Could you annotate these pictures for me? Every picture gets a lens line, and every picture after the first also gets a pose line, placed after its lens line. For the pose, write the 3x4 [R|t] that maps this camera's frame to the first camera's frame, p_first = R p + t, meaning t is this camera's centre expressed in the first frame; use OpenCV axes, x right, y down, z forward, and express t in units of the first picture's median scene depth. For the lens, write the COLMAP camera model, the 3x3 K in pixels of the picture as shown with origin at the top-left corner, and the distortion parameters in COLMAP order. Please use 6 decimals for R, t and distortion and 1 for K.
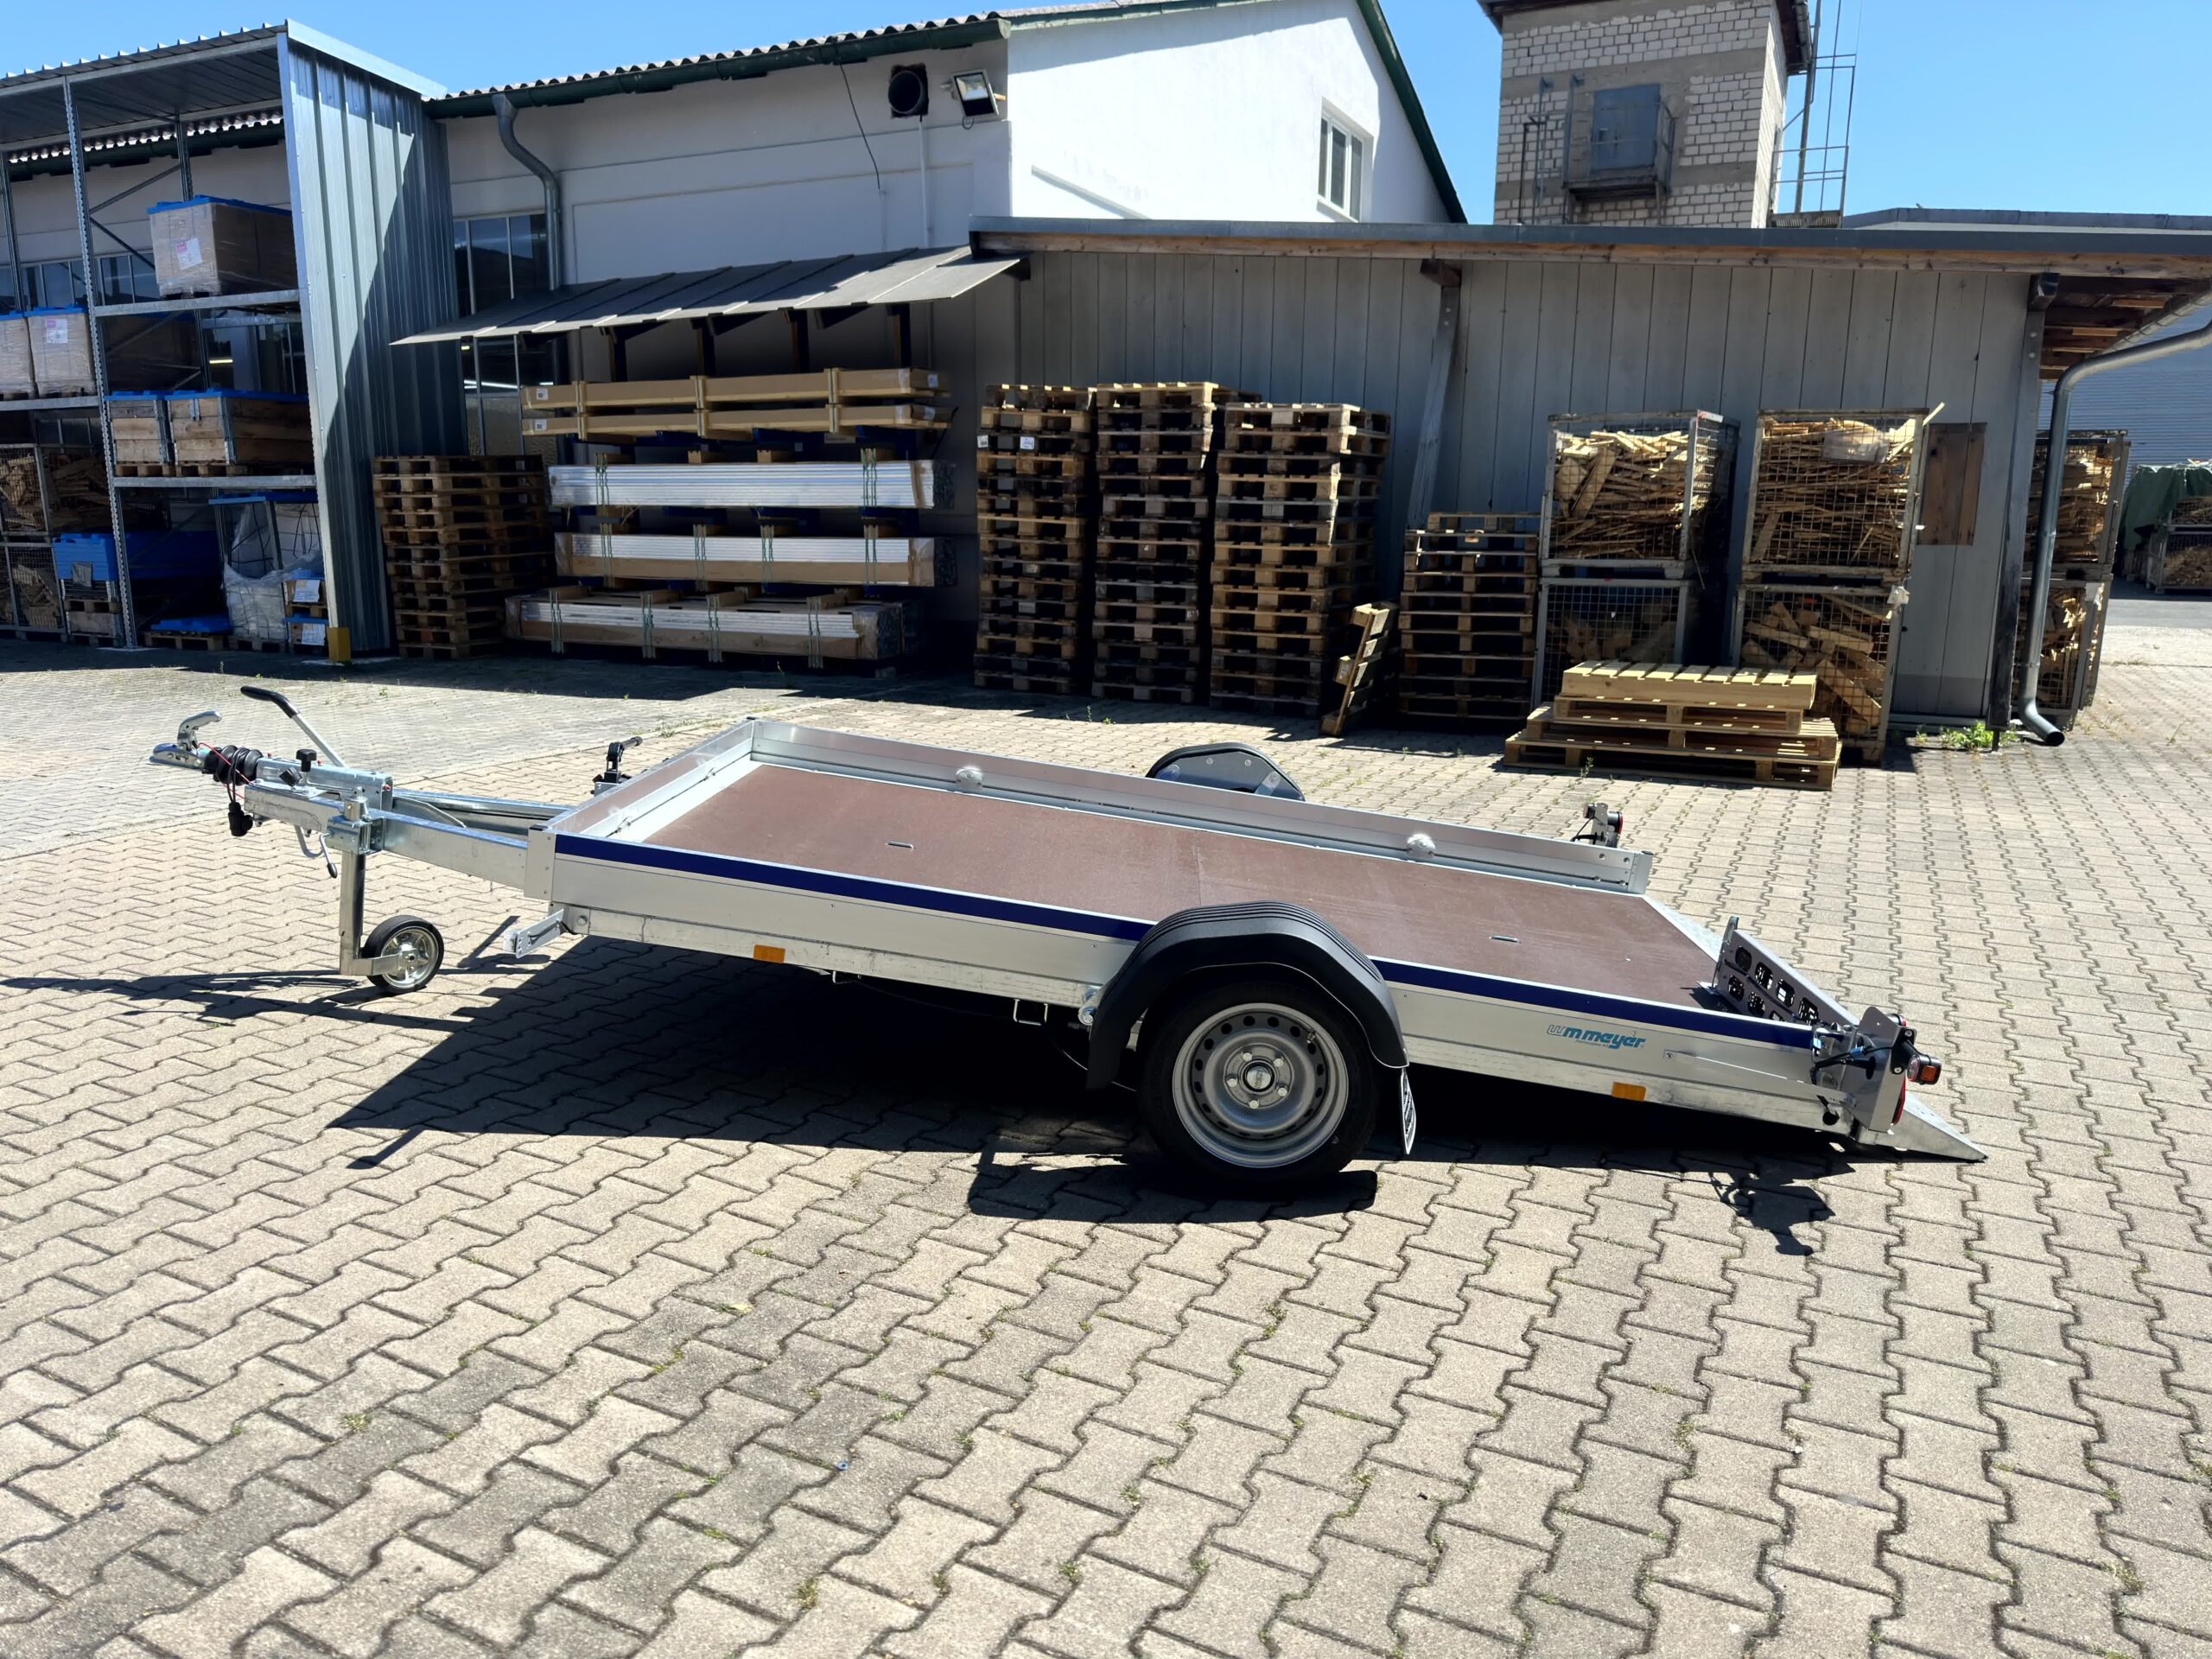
lens RADIAL K [[1552.6, 0, 1089.5], [0, 1552.6, 833.4], [0, 0, 1]] dist [0.119589, -0.186480]
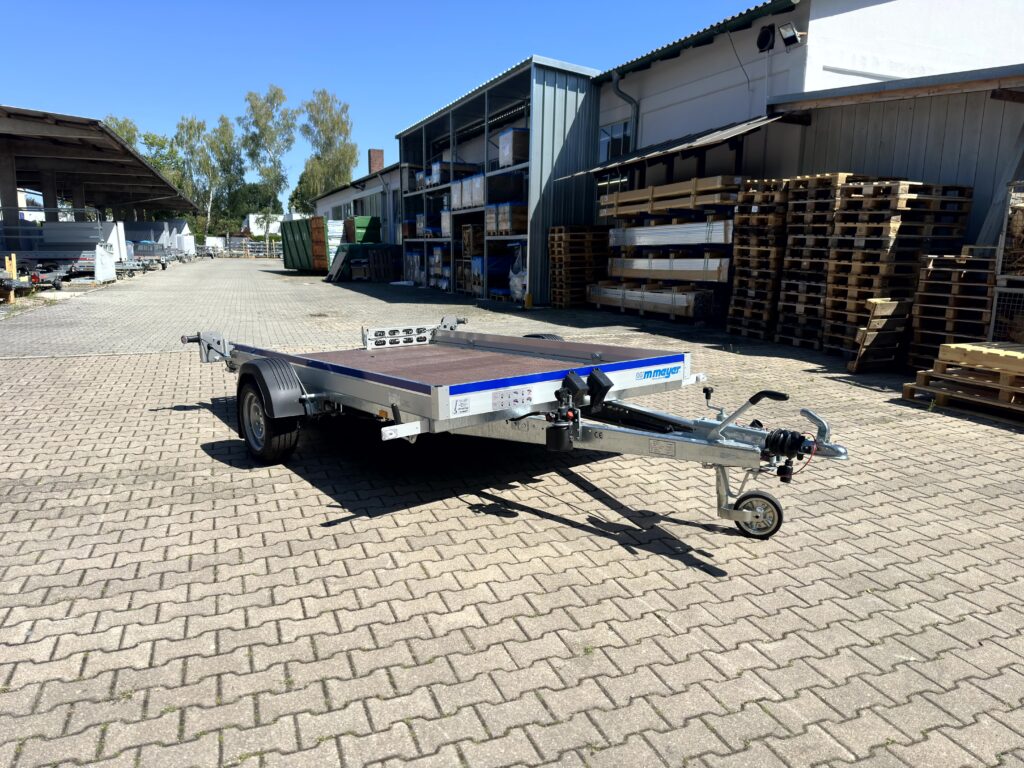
lens RADIAL K [[721.3, 0, 507.0], [0, 721.3, 390.2], [0, 0, 1]] dist [0.080923, -0.120313]
pose [[0.740475, 0.132769, -0.658839, 0.364155], [-0.144123, 0.988857, 0.037293, -0.017522], [0.656449, 0.067339, 0.751359, 0.135130]]
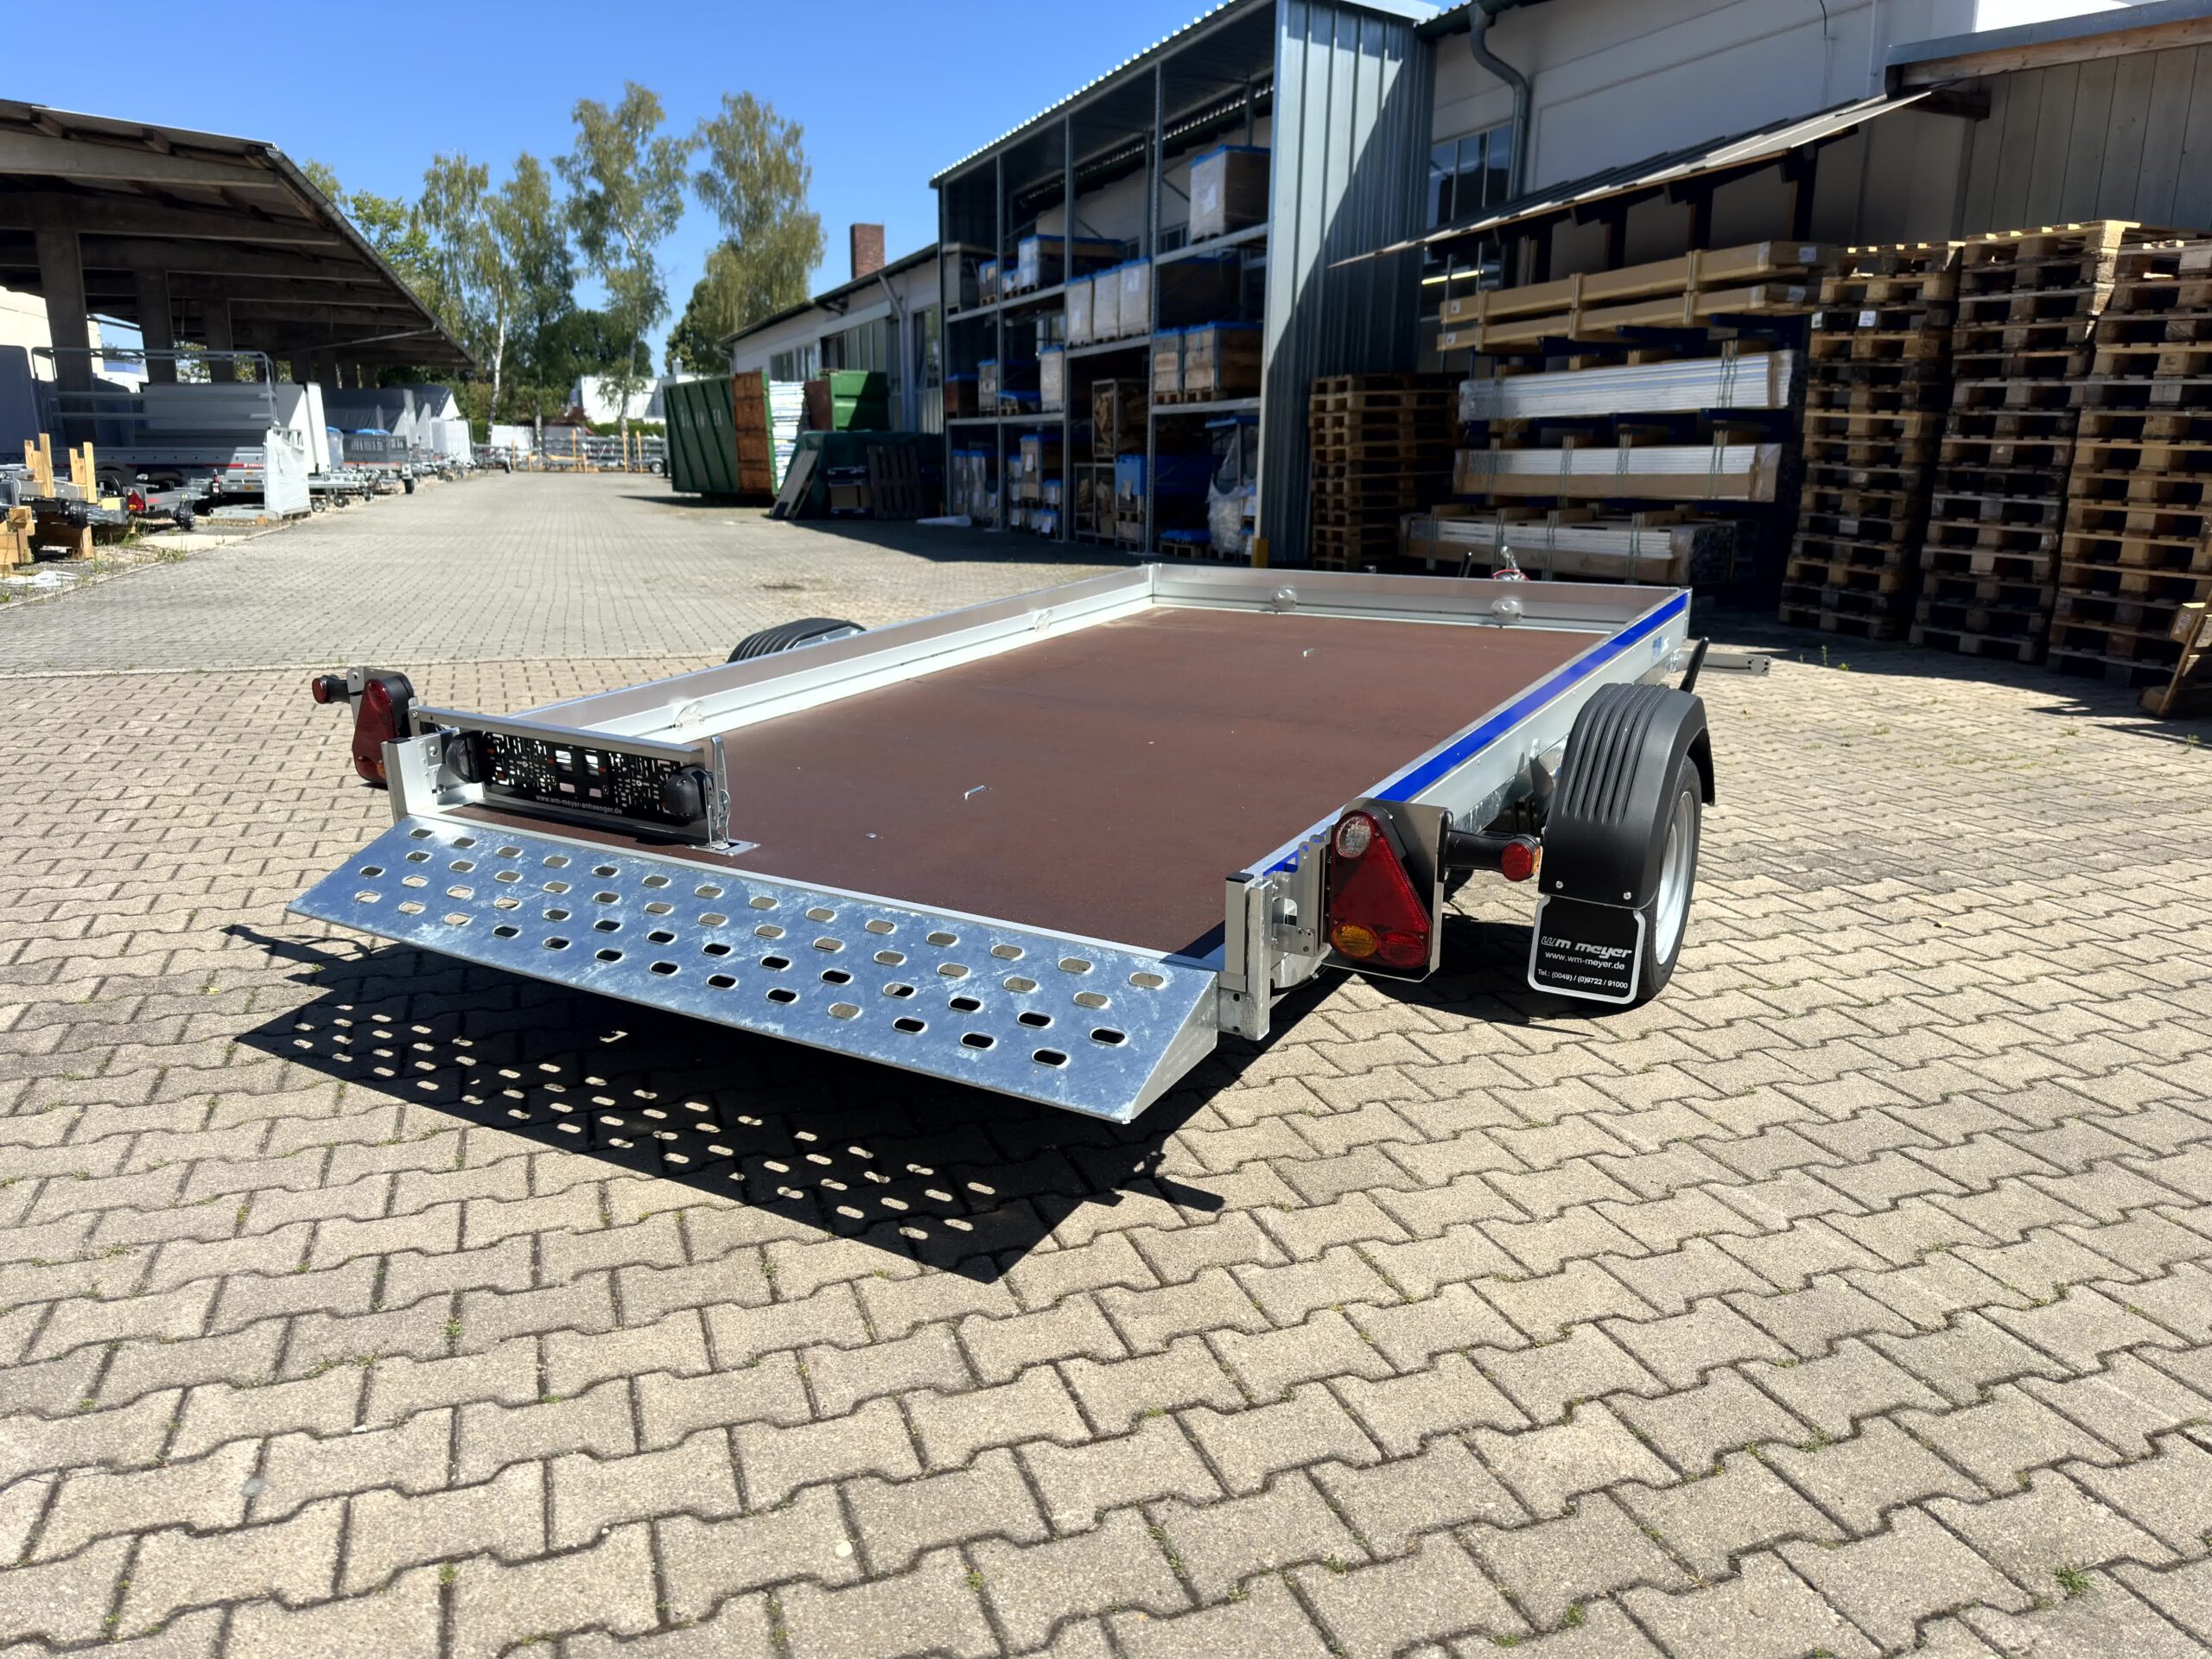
lens RADIAL K [[1563.4, 0, 1092.9], [0, 1563.4, 842.9], [0, 0, 1]] dist [0.074803, -0.116199]
pose [[0.721992, 0.168692, -0.671022, 0.263843], [-0.147252, 0.985068, 0.089205, -0.000616], [0.676050, 0.034404, 0.736052, 0.153043]]
